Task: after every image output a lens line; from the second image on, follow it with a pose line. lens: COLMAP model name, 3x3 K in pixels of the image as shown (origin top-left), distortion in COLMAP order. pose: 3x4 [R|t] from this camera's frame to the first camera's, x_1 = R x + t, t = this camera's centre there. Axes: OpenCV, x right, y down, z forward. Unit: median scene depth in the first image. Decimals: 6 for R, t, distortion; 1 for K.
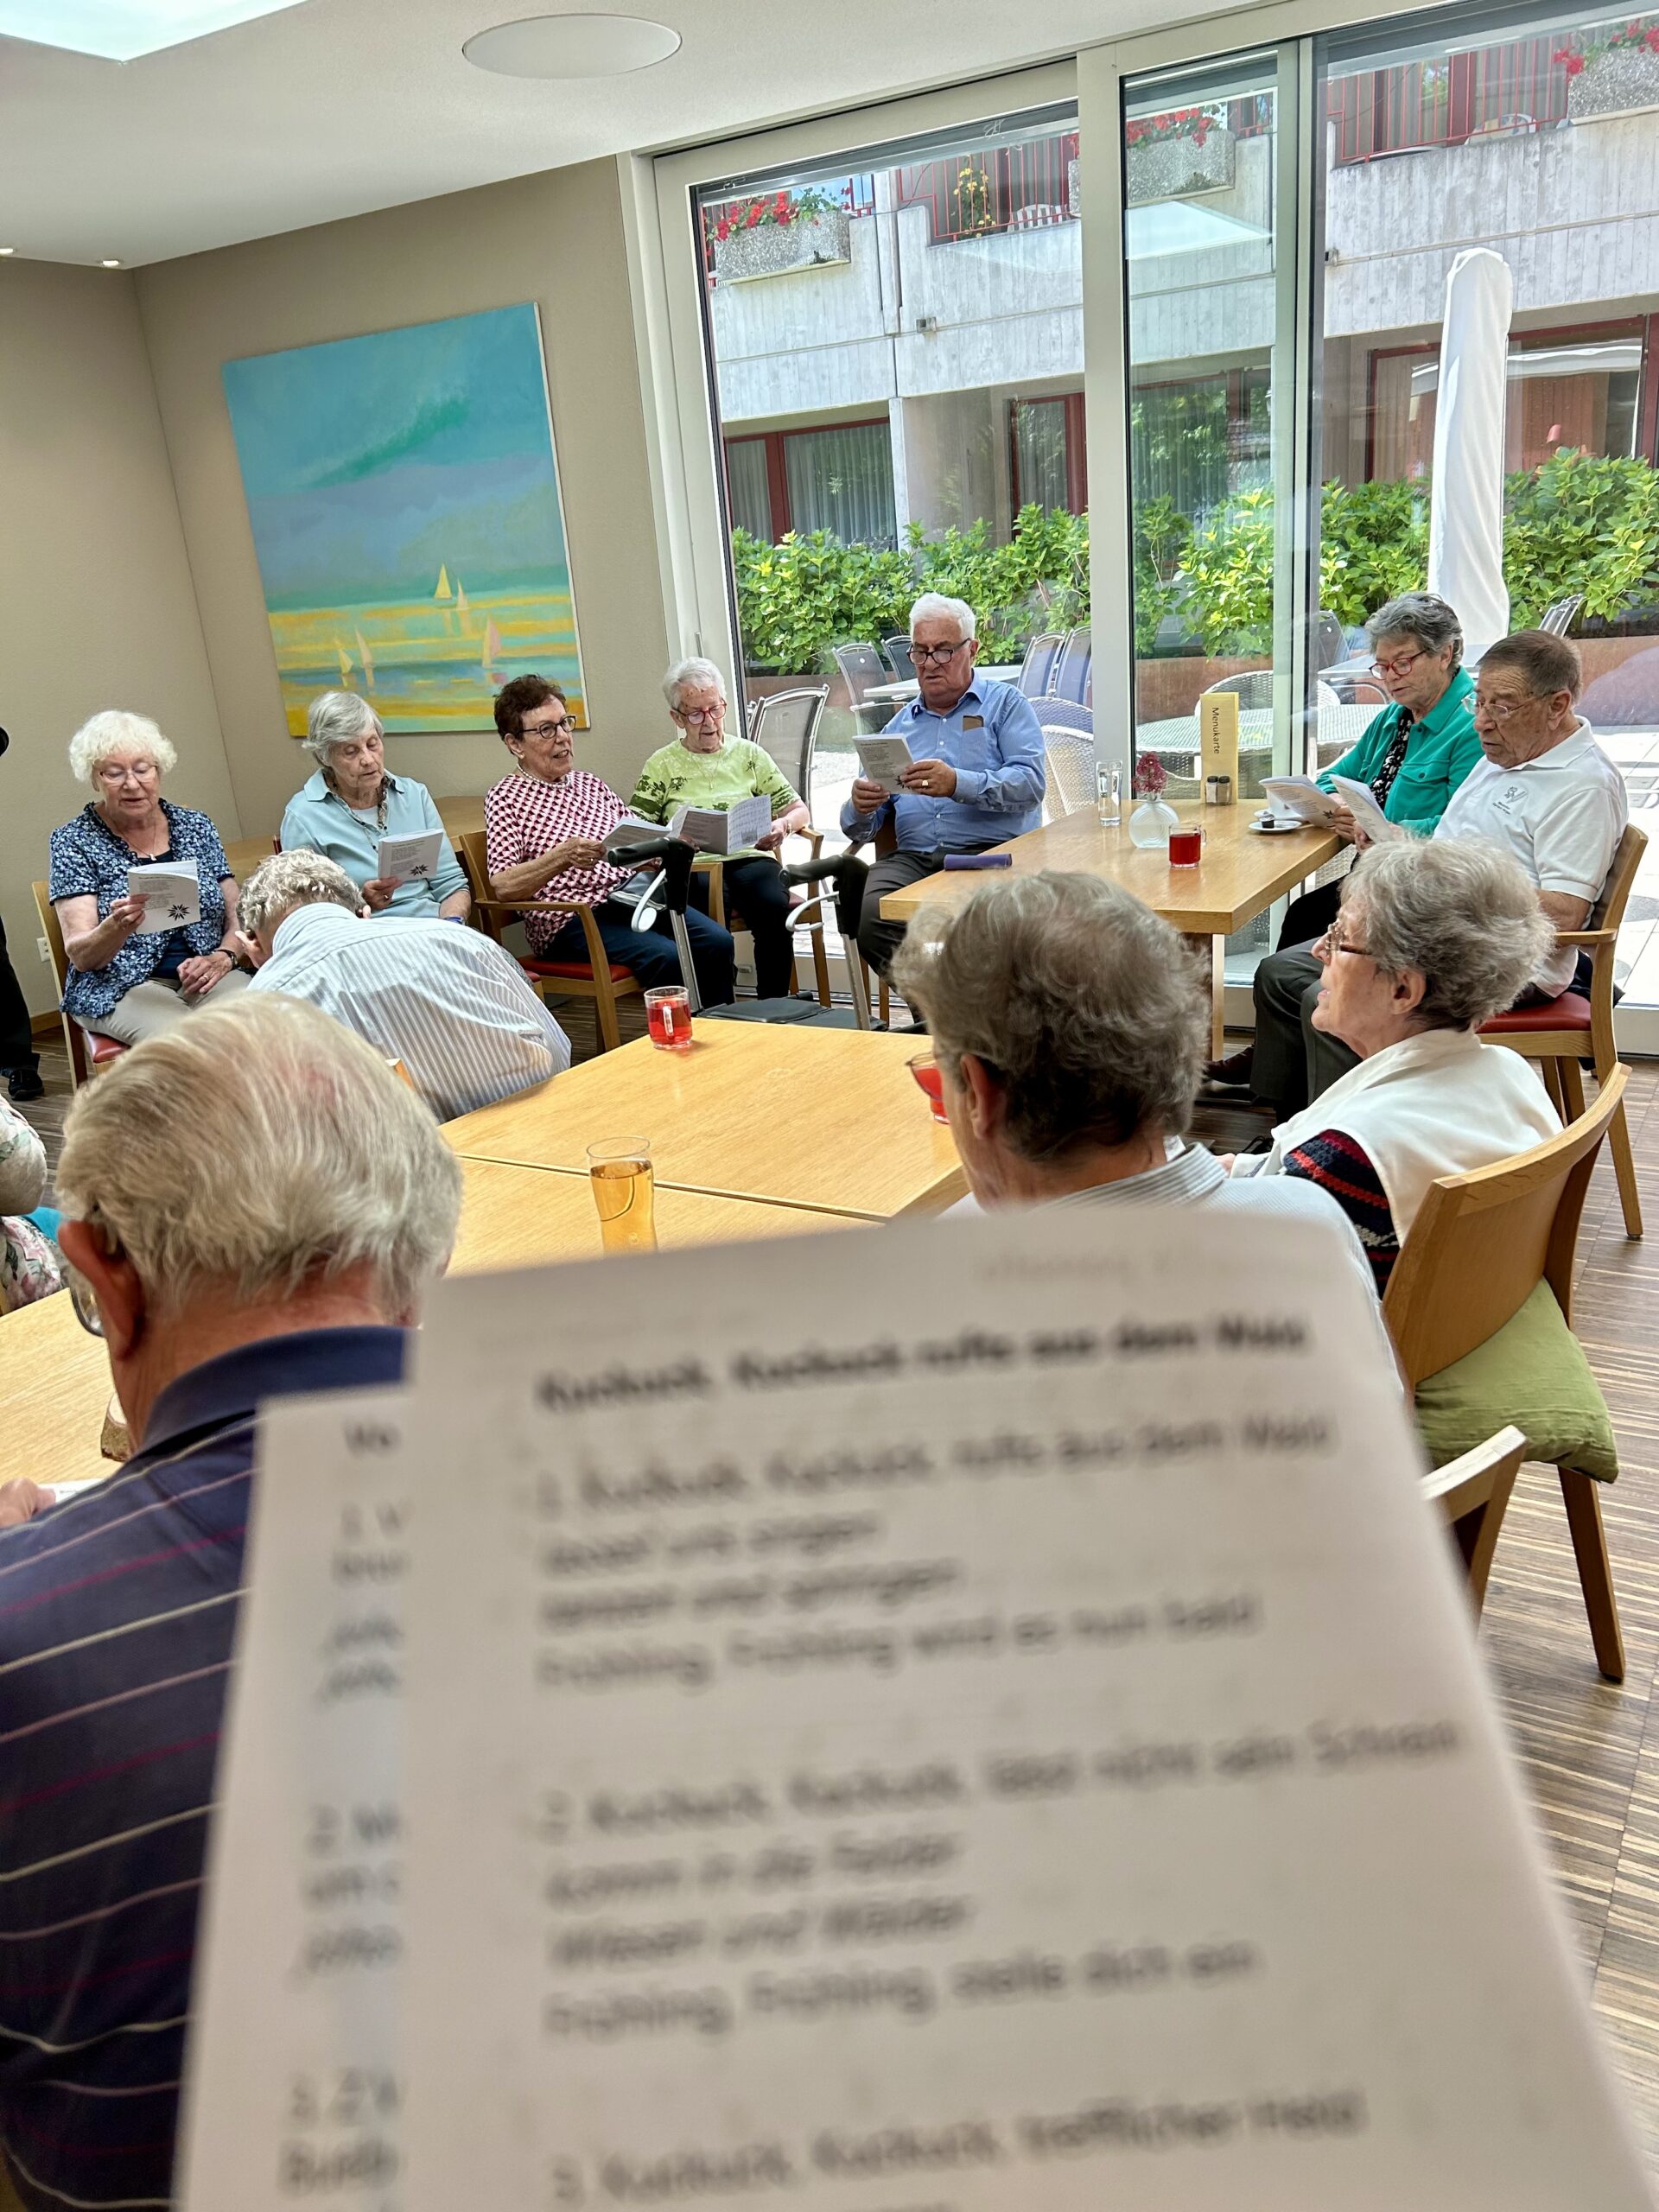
lens RADIAL K [[1658.0, 0, 825.9], [0, 1658.0, 1094.6], [0, 0, 1]] dist [-0.005610, -0.000185]
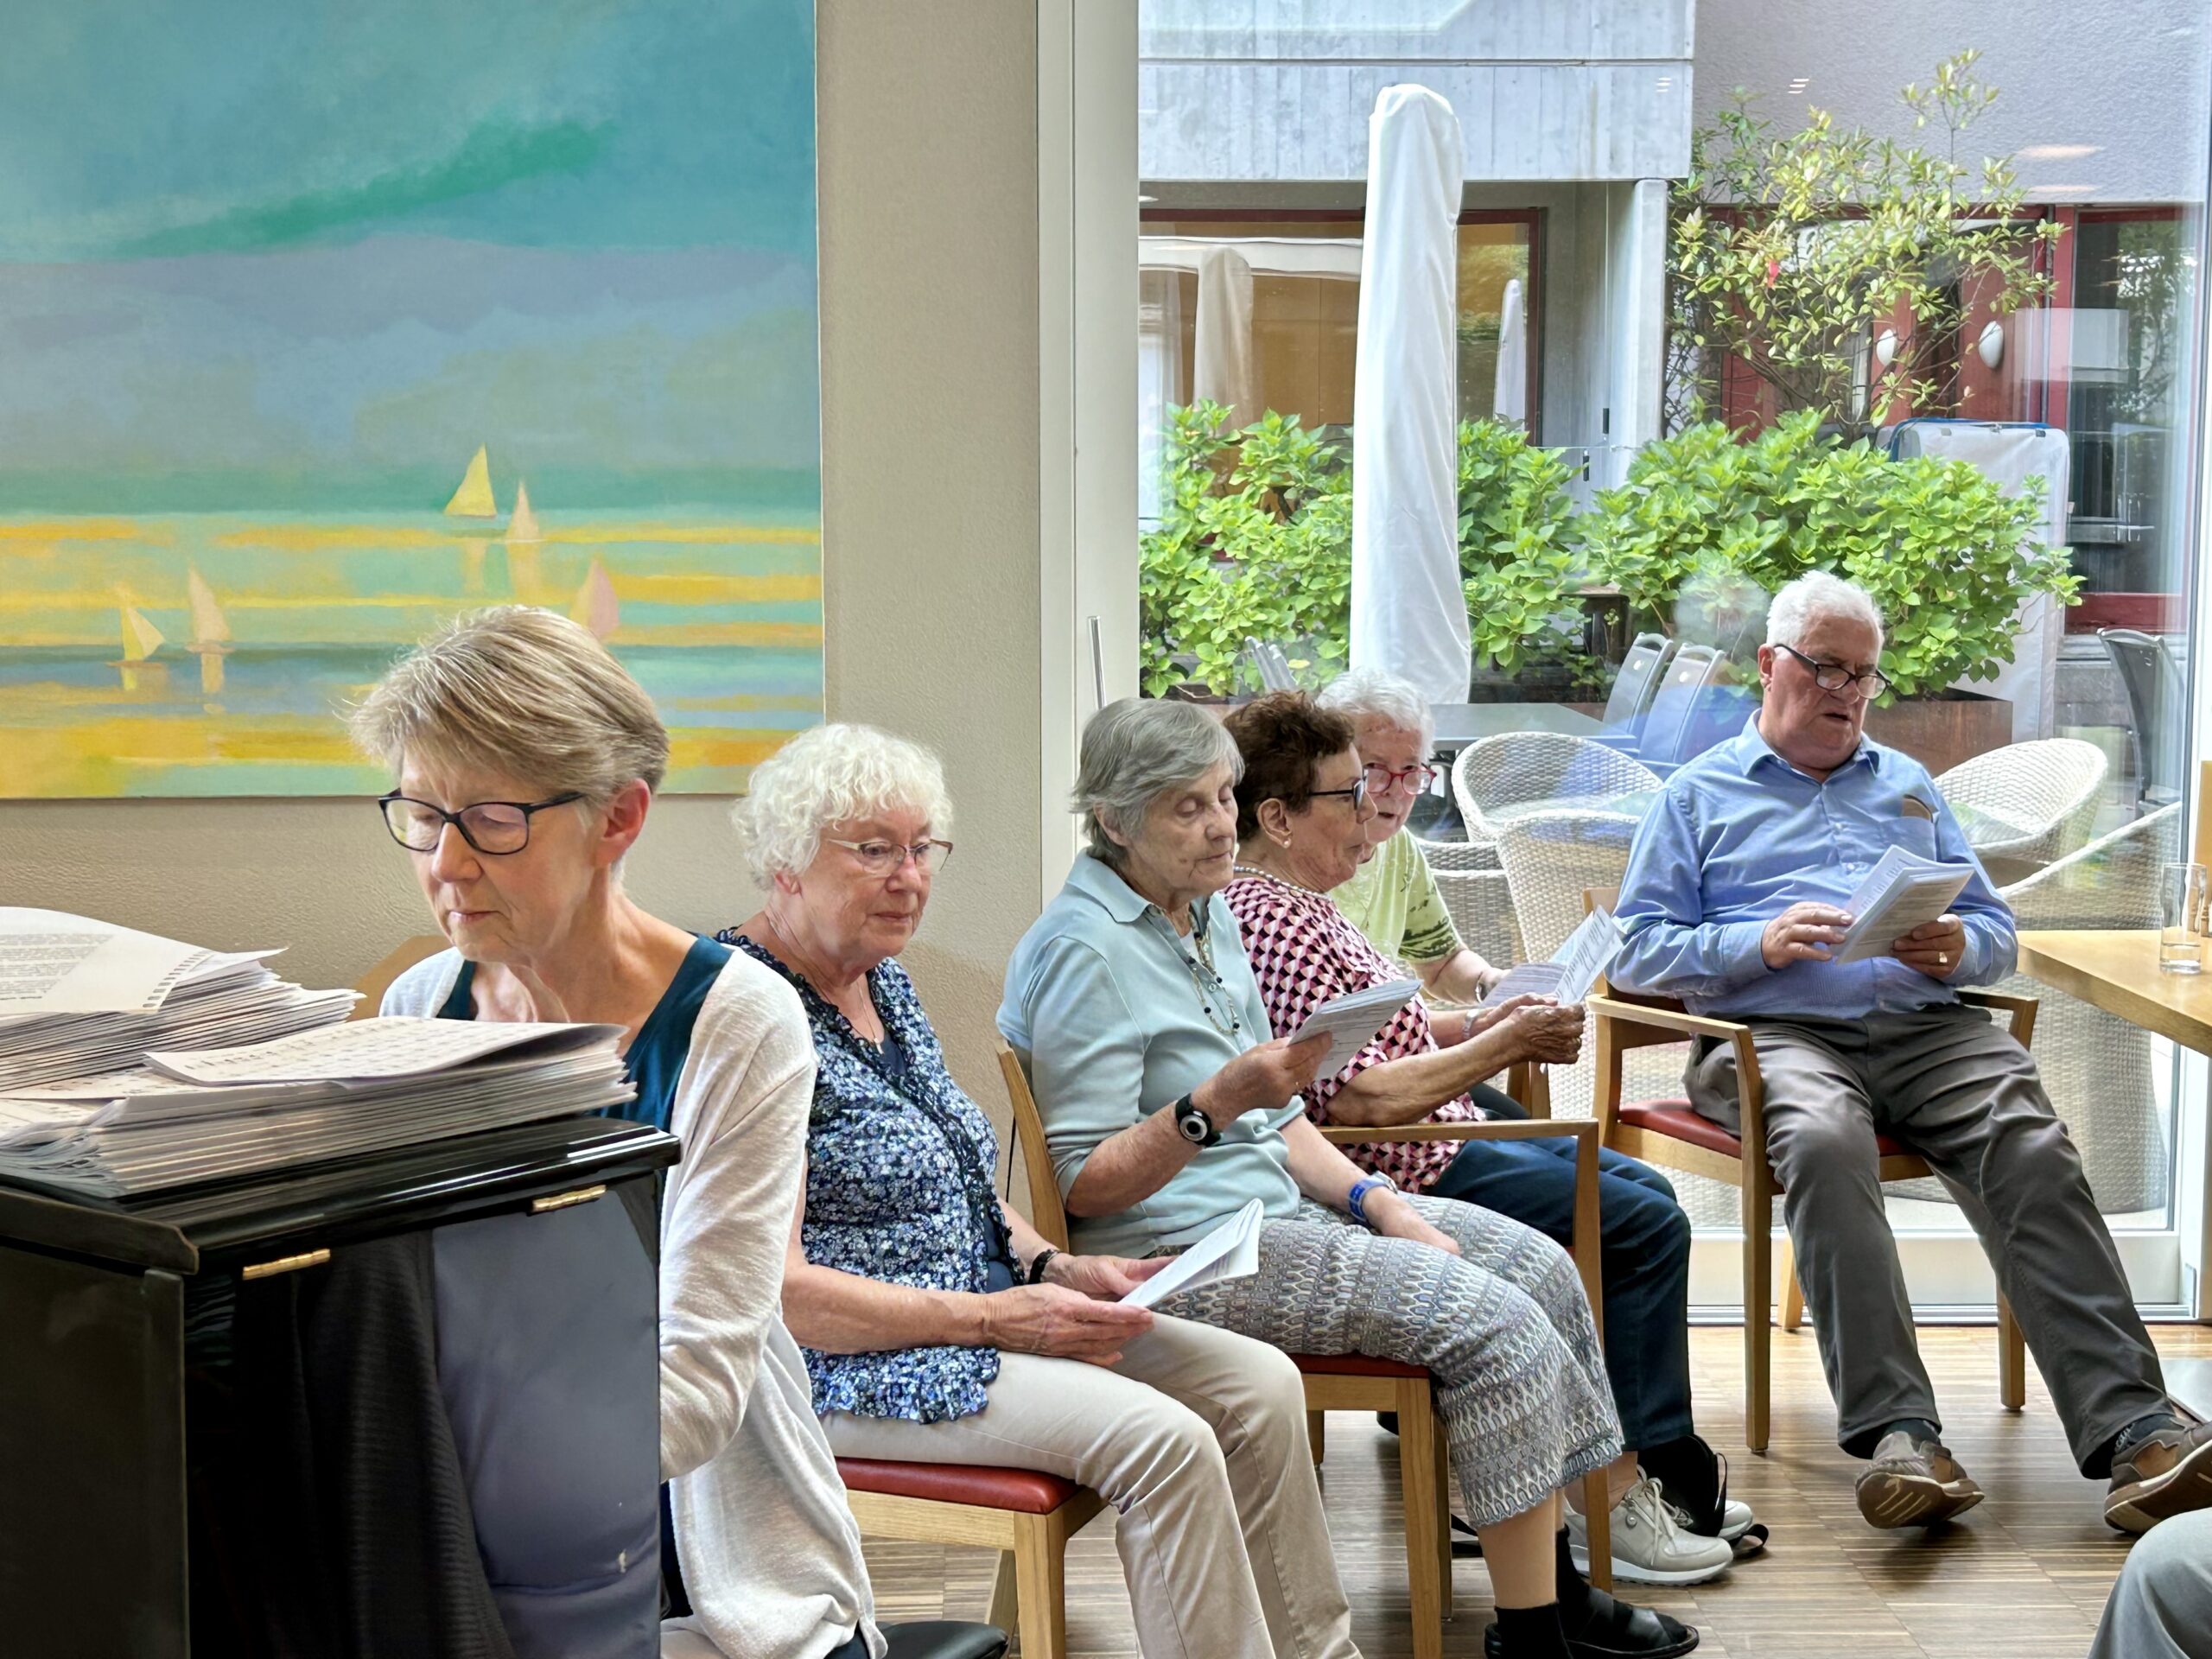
lens RADIAL K [[3355.8, 0, 1106.7], [0, 3355.8, 838.7], [0, 0, 1]] dist [0.053713, 0.000000]
pose [[0.826574, 0.017385, 0.562560, -0.611397], [0.108570, 0.975825, -0.189679, -0.013474], [-0.552258, 0.217861, 0.804704, 0.163952]]
